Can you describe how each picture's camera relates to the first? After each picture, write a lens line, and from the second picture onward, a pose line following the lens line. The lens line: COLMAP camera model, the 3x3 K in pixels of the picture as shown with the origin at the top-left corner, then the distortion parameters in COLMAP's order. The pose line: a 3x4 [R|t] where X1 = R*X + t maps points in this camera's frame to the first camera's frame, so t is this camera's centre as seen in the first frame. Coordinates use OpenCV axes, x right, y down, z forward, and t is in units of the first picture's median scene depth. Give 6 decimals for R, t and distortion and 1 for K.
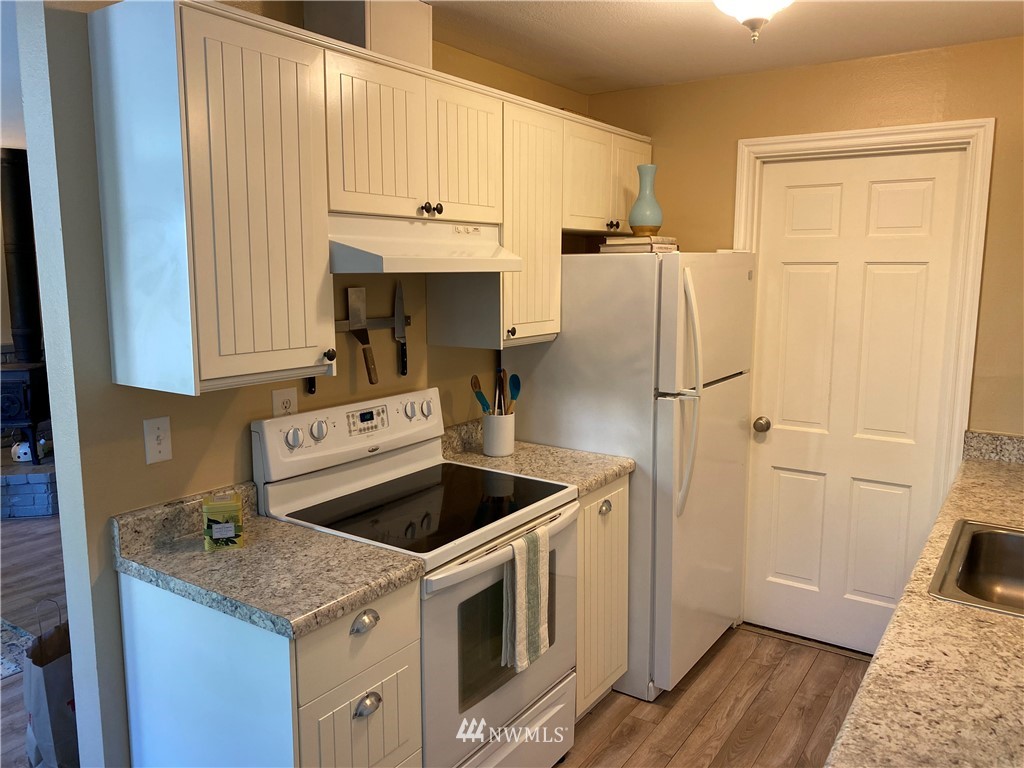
lens RADIAL K [[784.7, 0, 512.0], [0, 784.7, 384.0], [0, 0, 1]] dist [0.046983, -0.030009]
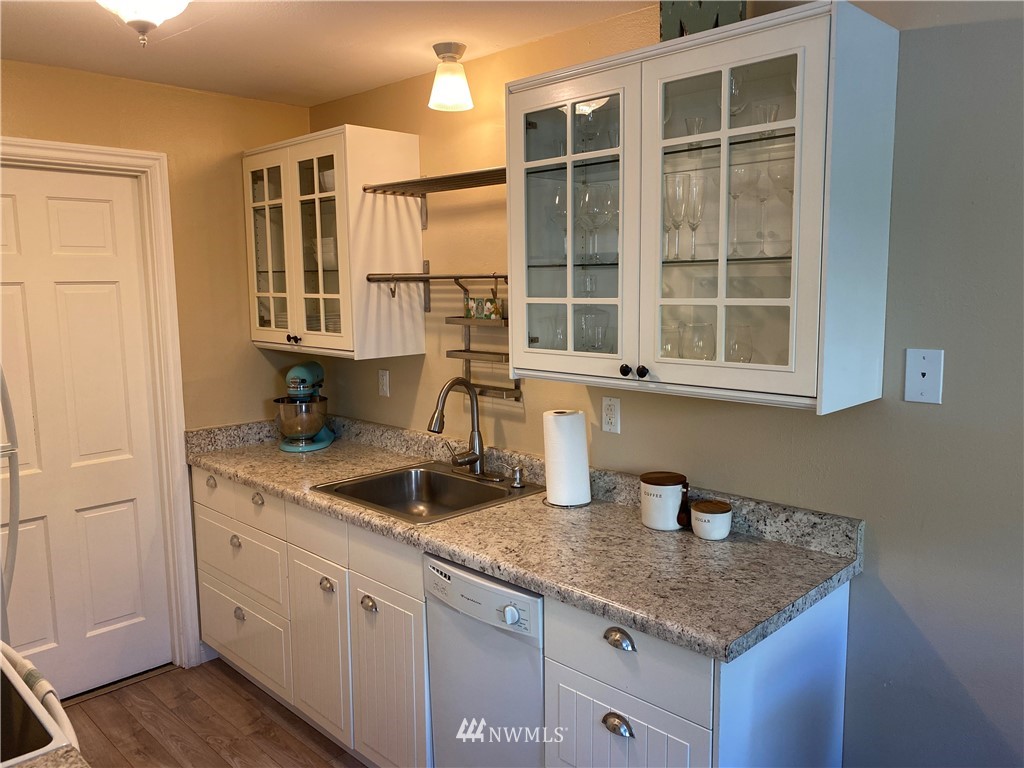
lens RADIAL K [[780.6, 0, 512.0], [0, 780.6, 384.0], [0, 0, 1]] dist [0.118719, -0.184595]
pose [[0.188611, -0.133738, 0.972903, -0.538250], [0.160670, 0.981537, 0.103777, -0.063279], [-0.968819, 0.136742, 0.206617, 0.410111]]
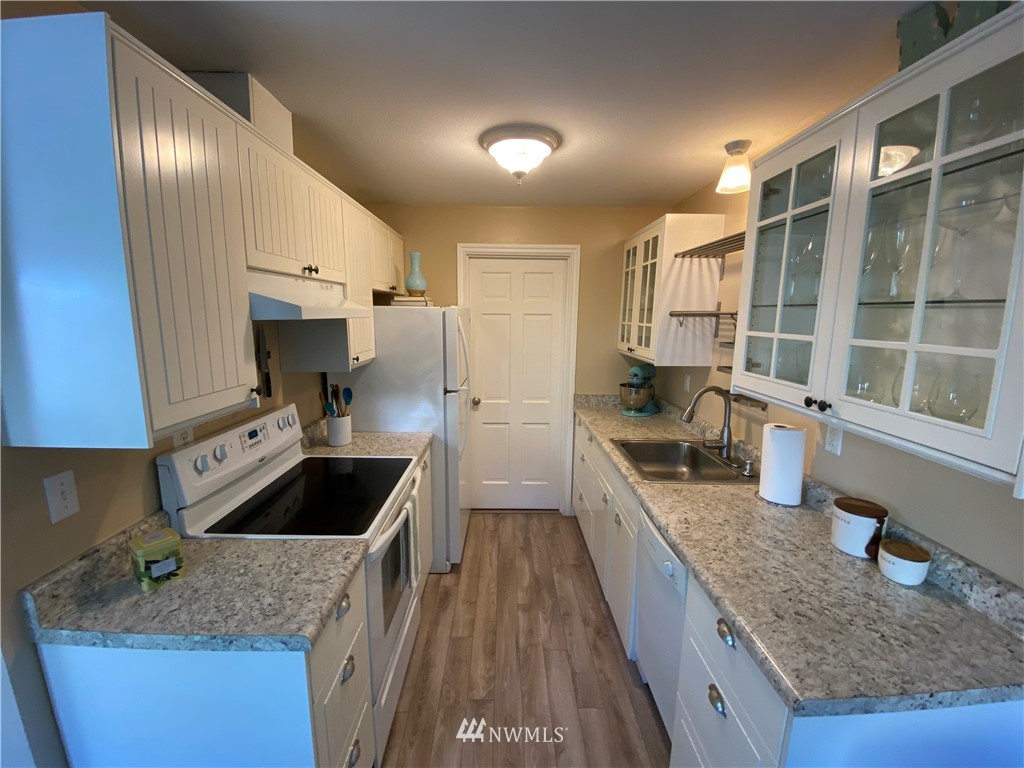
lens RADIAL K [[415.2, 0, 508.0], [0, 415.2, 382.9], [0, 0, 1]] dist [0.018991, -0.018202]
pose [[0.821529, -0.087639, 0.563391, -0.245851], [0.077750, 0.996106, 0.041577, -0.040241], [-0.564840, 0.009647, 0.825144, 0.250013]]
